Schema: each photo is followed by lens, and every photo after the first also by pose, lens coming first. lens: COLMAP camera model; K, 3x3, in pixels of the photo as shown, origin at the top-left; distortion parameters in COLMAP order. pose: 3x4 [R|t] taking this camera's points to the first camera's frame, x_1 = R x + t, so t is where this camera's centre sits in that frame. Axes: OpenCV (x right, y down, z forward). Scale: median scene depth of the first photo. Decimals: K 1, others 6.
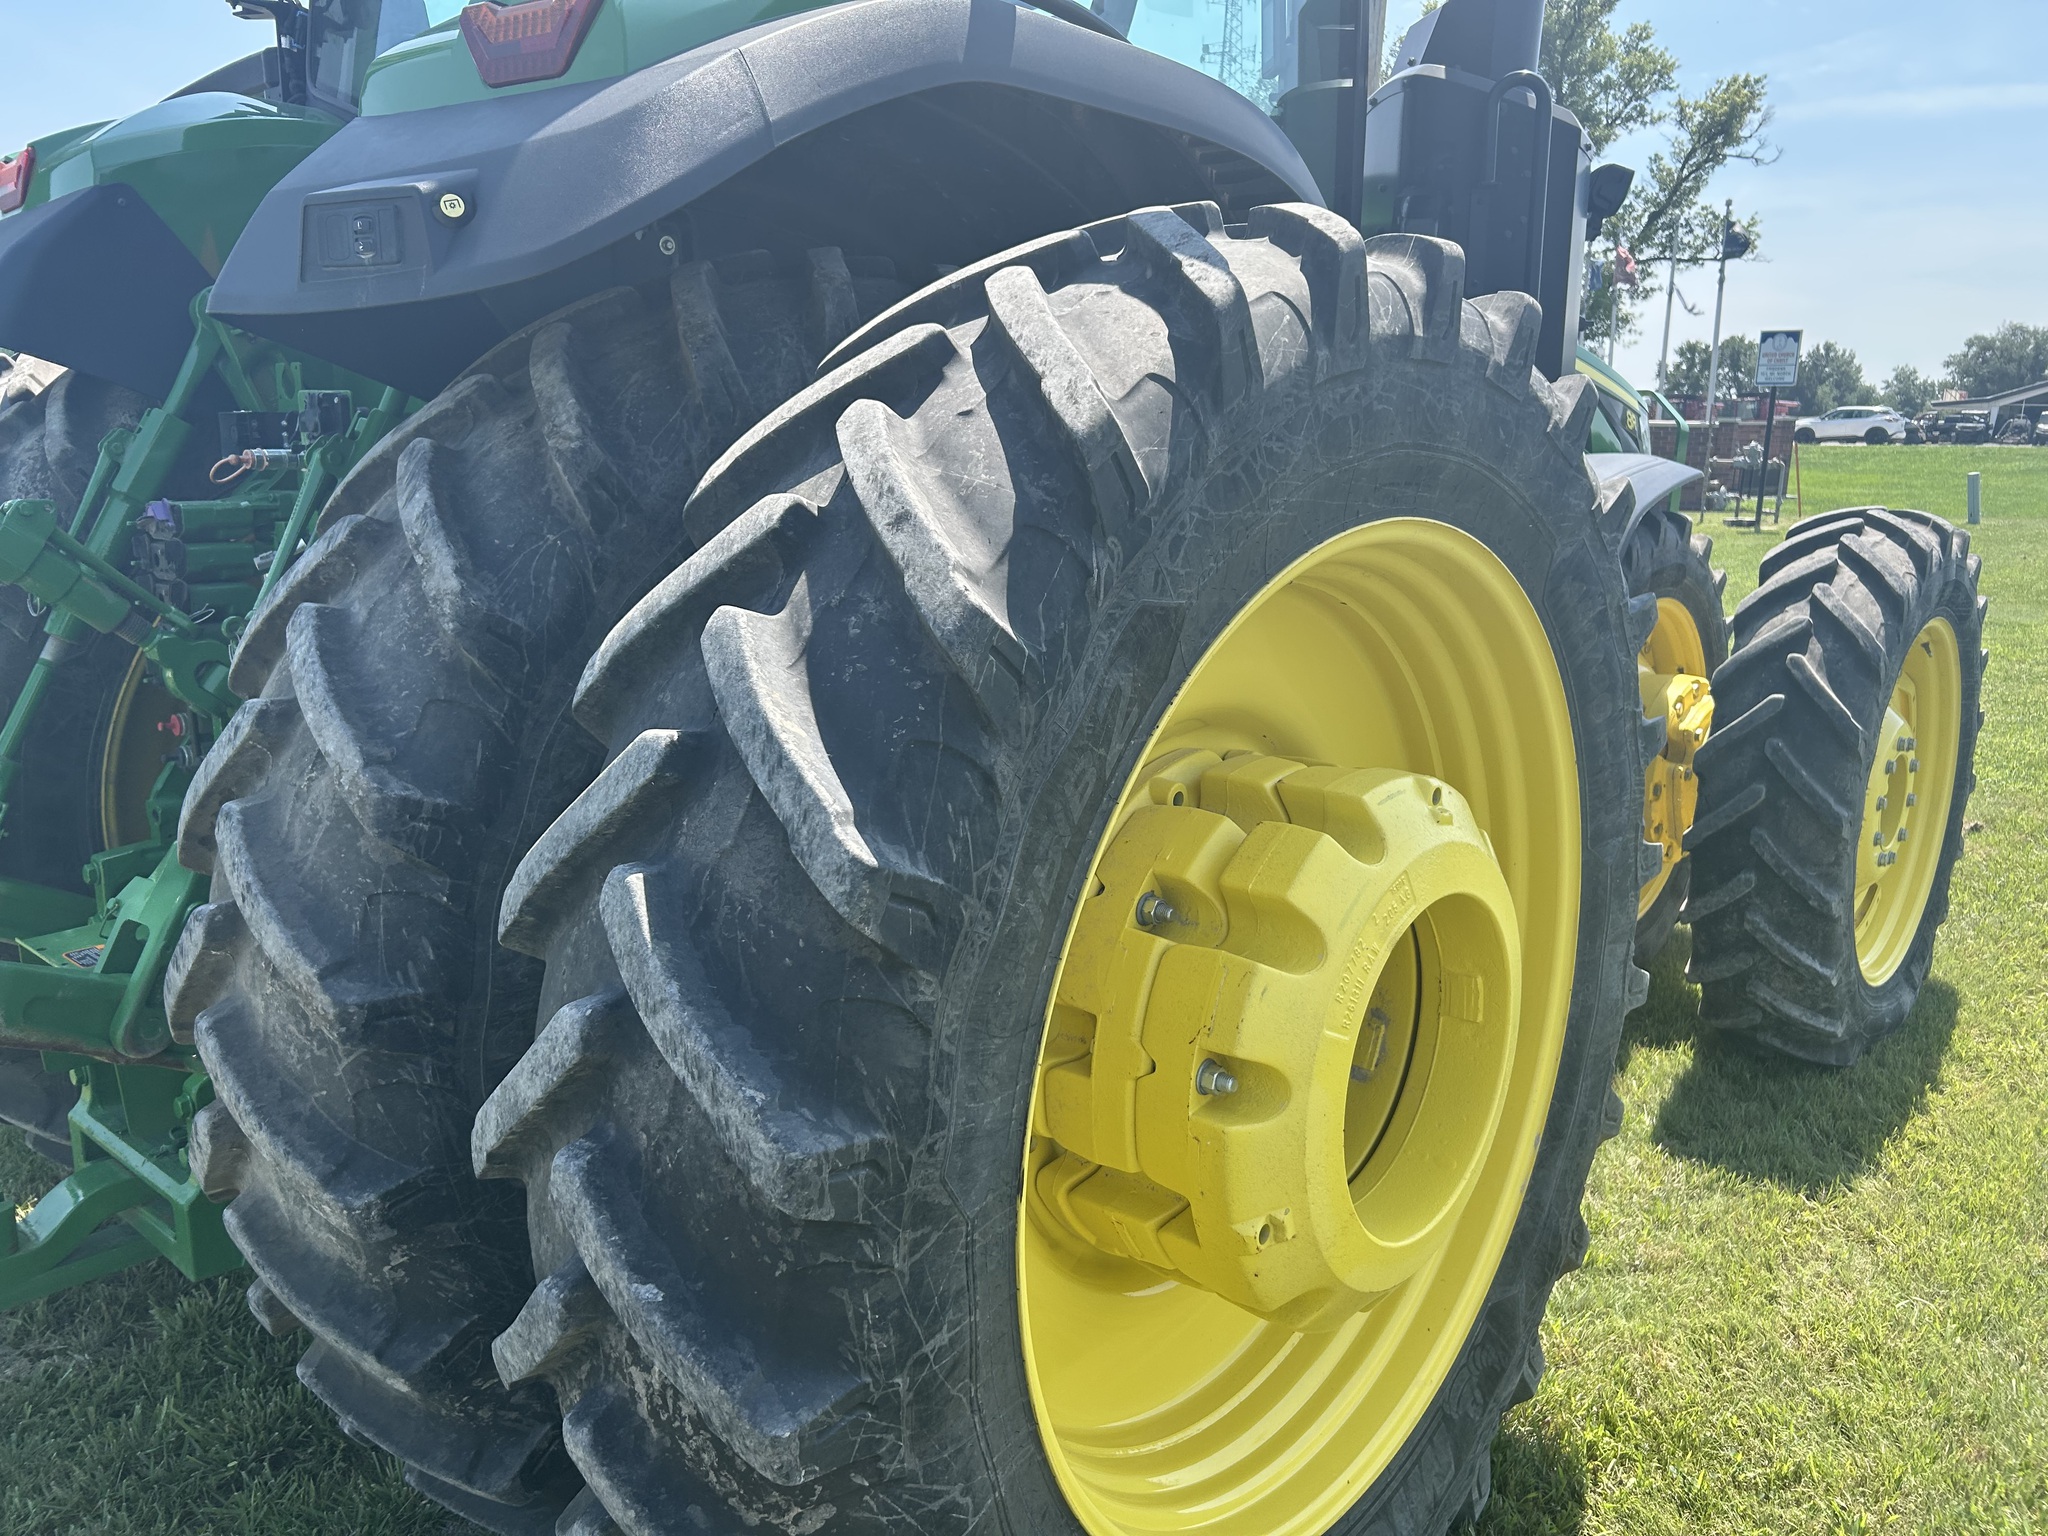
lens RADIAL K [[1523.5, 0, 1038.5], [0, 1523.5, 773.0], [0, 0, 1]] dist [0.075416, -0.090050]
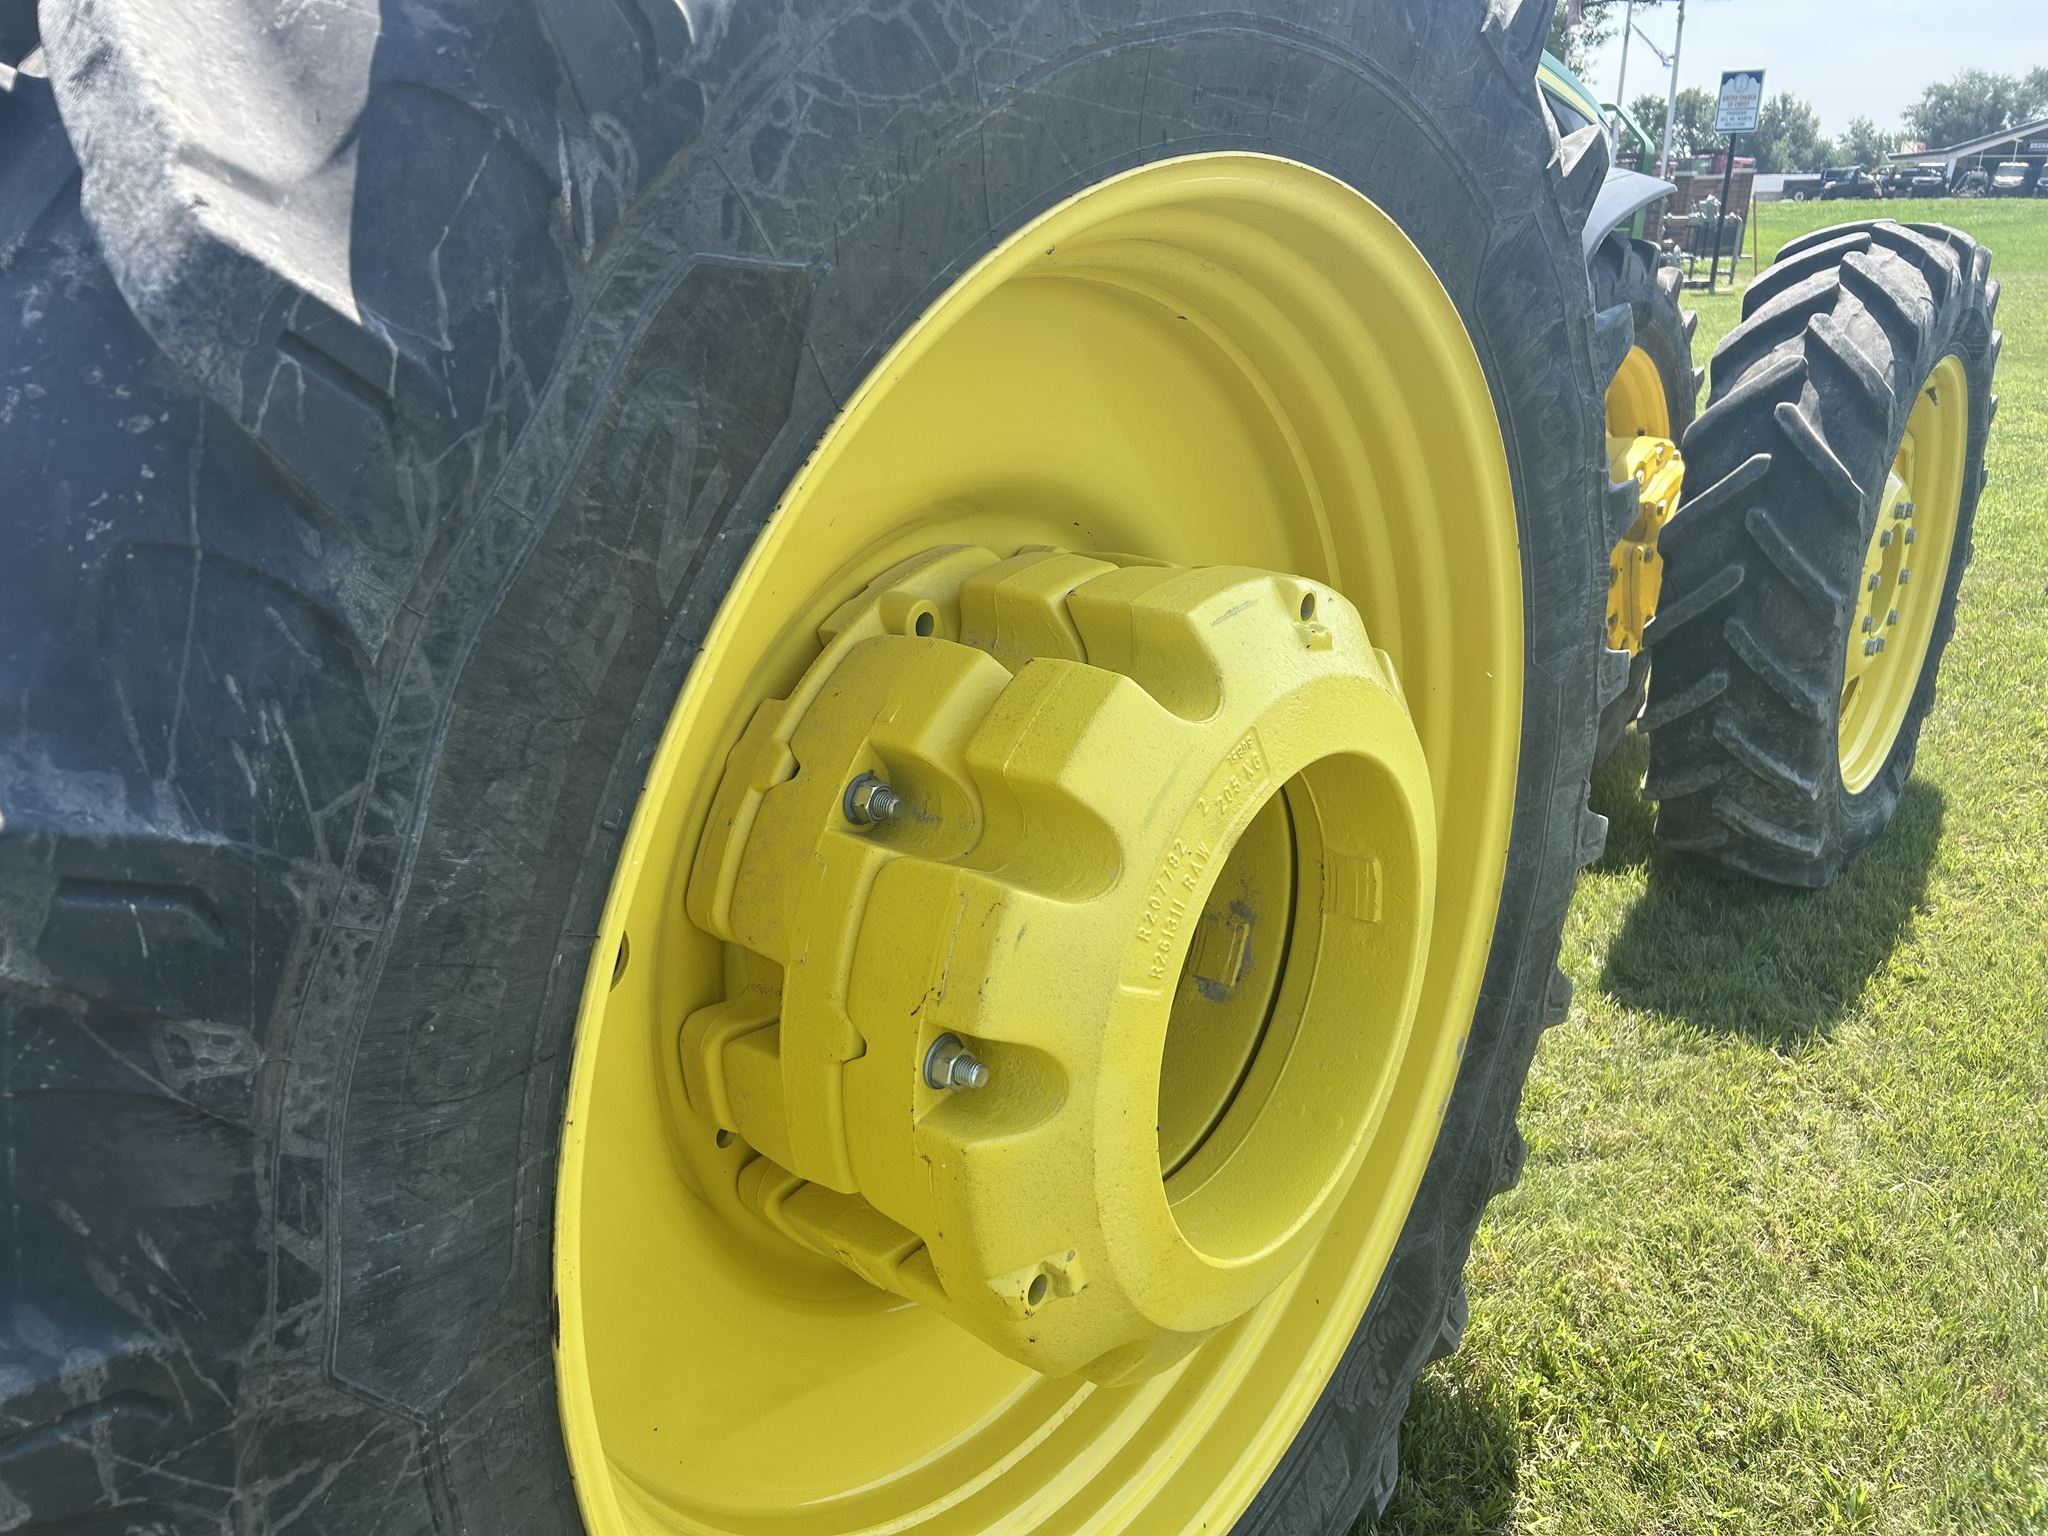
lens RADIAL K [[1533.9, 0, 1033.1], [0, 1533.9, 781.4], [0, 0, 1]] dist [0.073428, -0.092226]
pose [[0.998965, -0.034603, 0.029509, 0.115889], [0.030307, 0.990339, 0.135317, -0.003379], [-0.033906, -0.134283, 0.990363, 0.327233]]
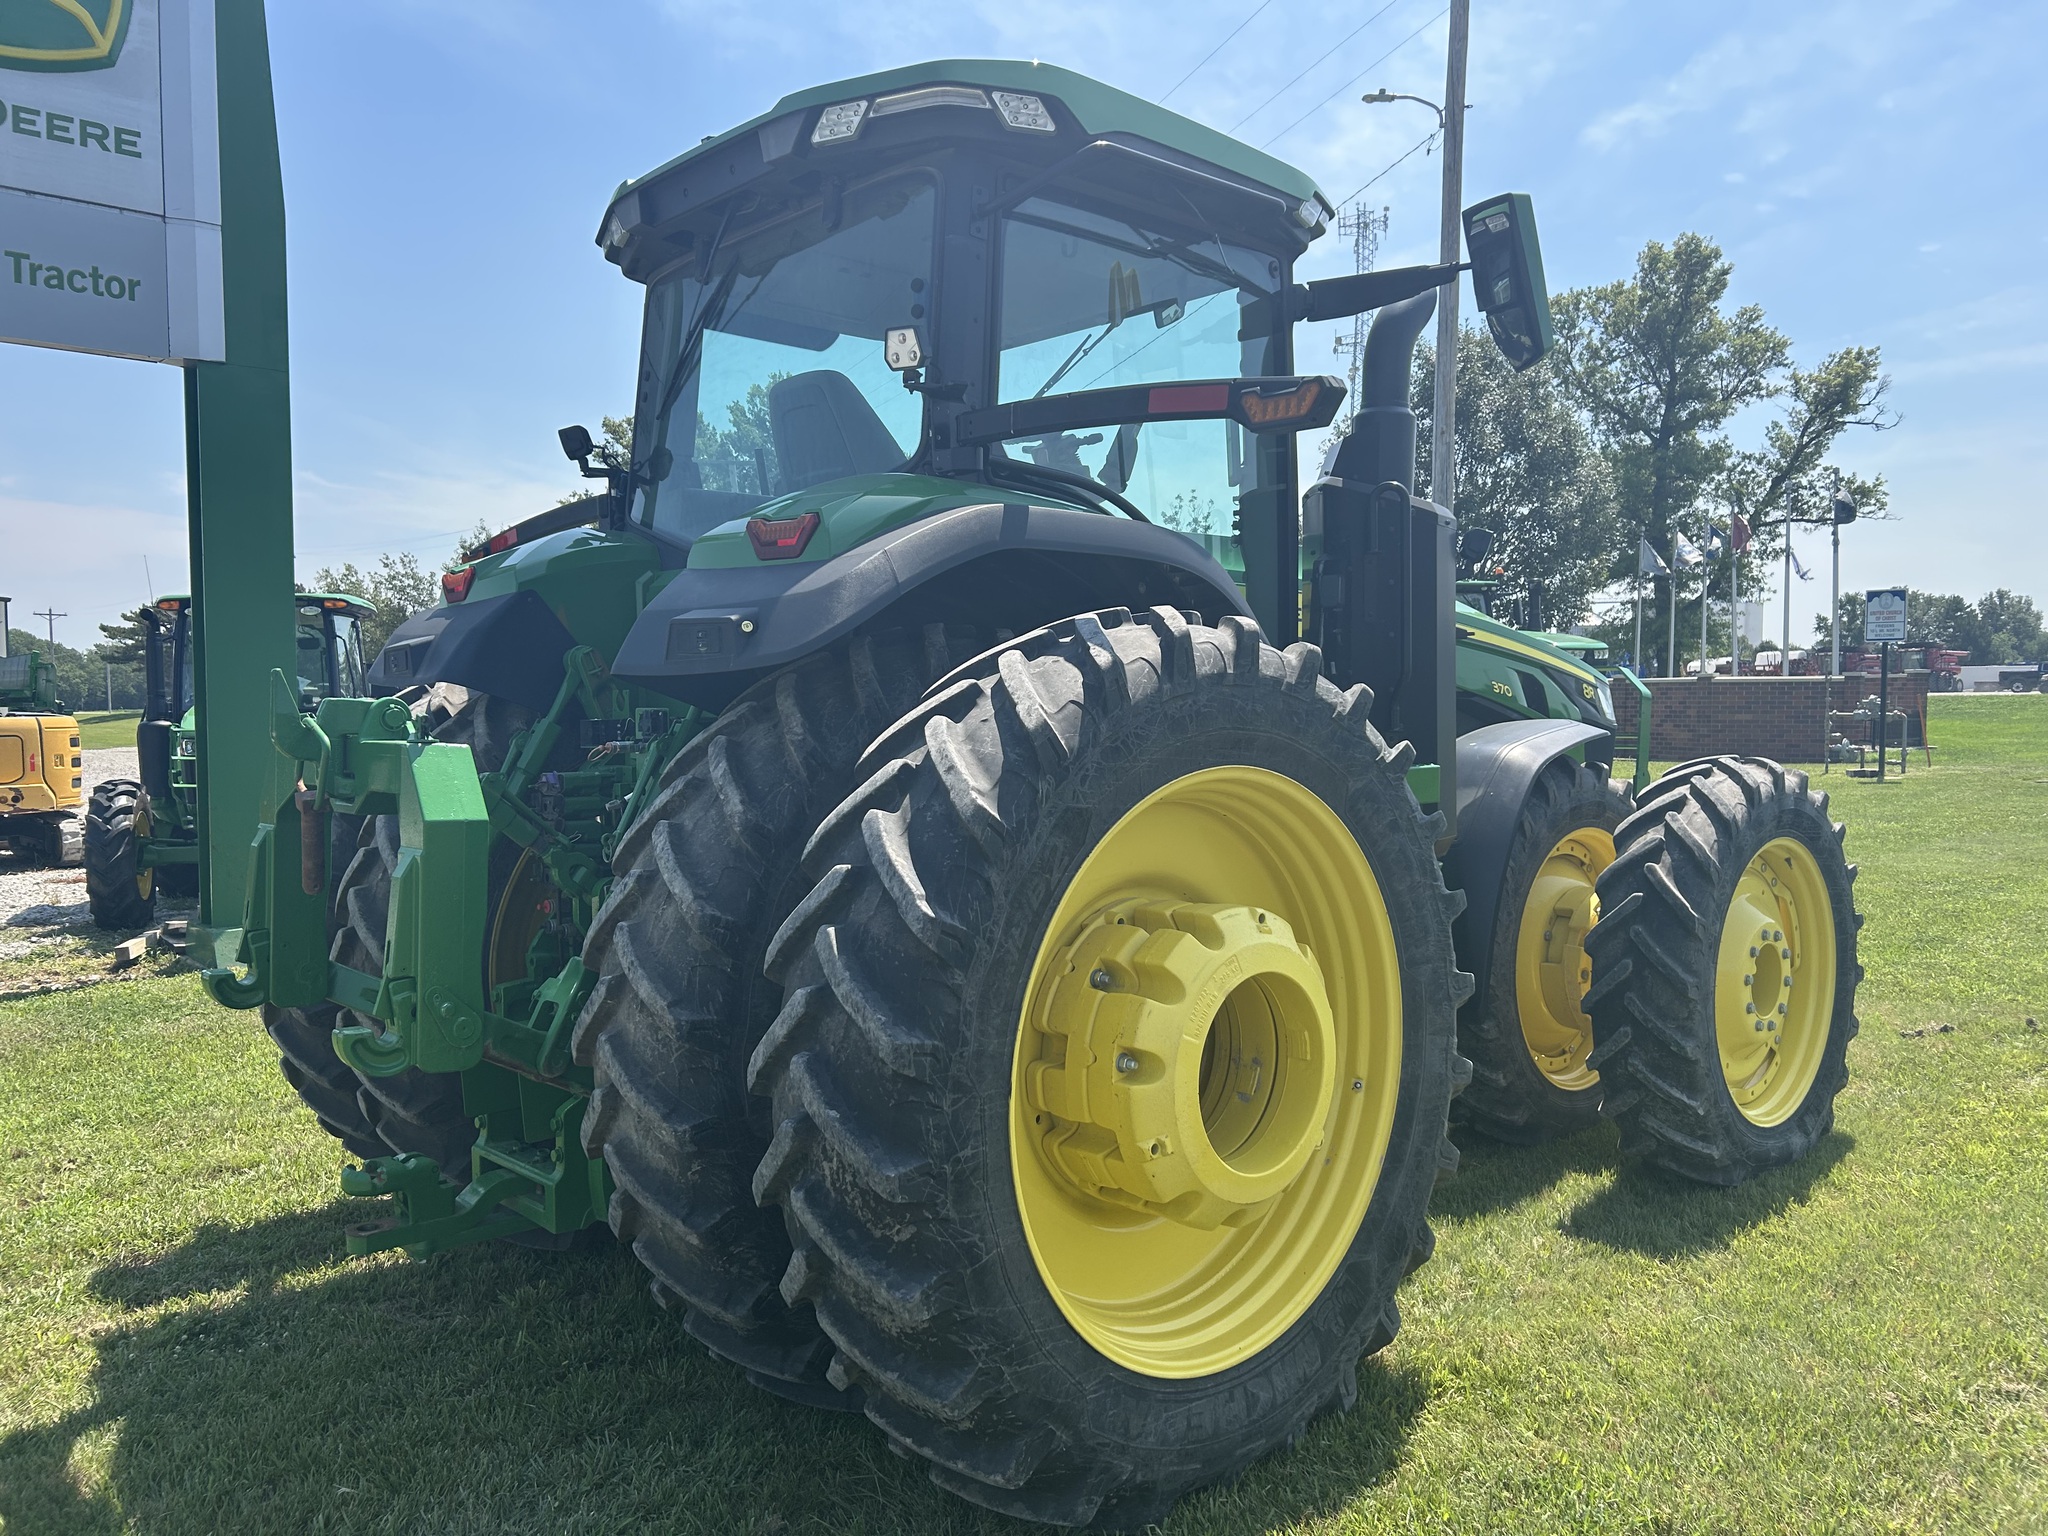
lens RADIAL K [[1519.0, 0, 1019.9], [0, 1519.0, 773.4], [0, 0, 1]] dist [0.082423, -0.116908]
pose [[0.994026, -0.018471, -0.107568, 0.167172], [-0.000056, 0.985489, -0.169741, 0.145238], [0.109143, 0.168733, 0.979601, -0.778397]]
